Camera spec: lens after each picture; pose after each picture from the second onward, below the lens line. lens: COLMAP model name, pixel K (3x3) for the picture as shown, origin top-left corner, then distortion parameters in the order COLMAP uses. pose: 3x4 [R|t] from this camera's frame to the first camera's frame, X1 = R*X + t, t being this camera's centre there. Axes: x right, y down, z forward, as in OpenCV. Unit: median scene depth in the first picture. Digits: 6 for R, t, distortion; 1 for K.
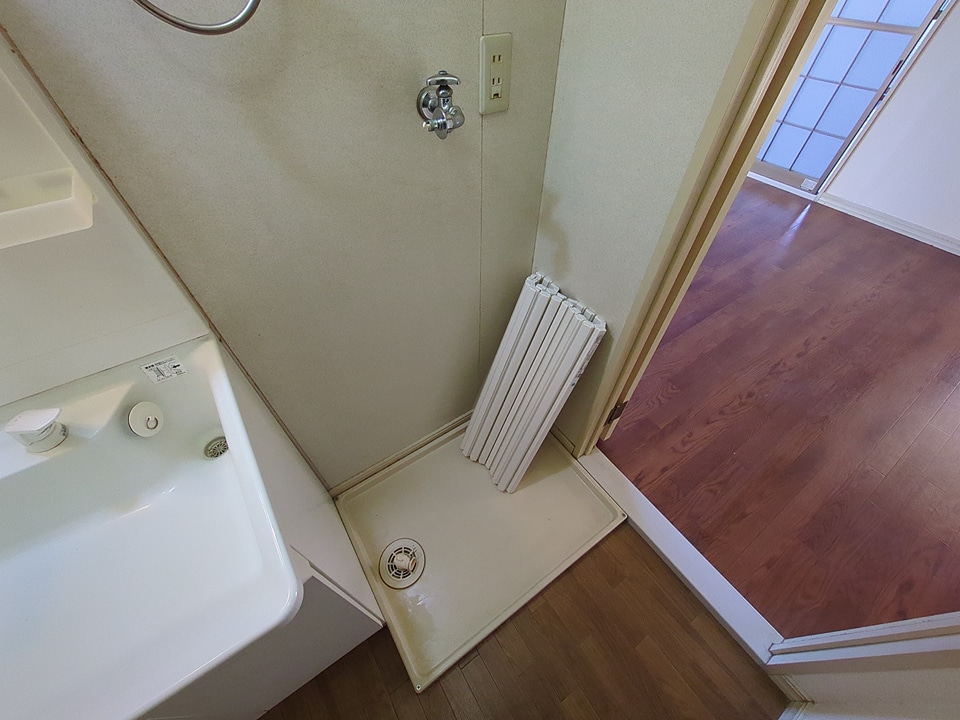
lens RADIAL K [[372.7, 0, 476.9], [0, 372.7, 356.2], [0, 0, 1]] dist [-0.018806, -0.000381]
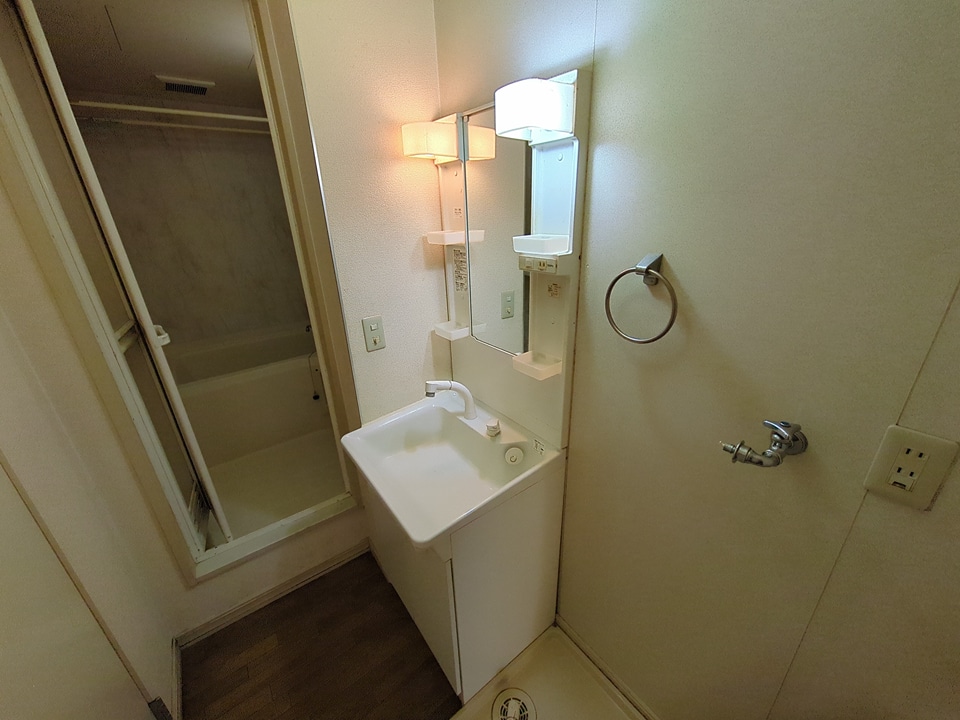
lens RADIAL K [[372.7, 0, 481.6], [0, 372.7, 360.5], [0, 0, 1]] dist [-0.018806, -0.000381]
pose [[0.047352, 0.366226, -0.929320, 0.666998], [-0.719726, 0.657641, 0.222491, -0.433670], [0.692641, 0.658321, 0.294723, -0.022439]]
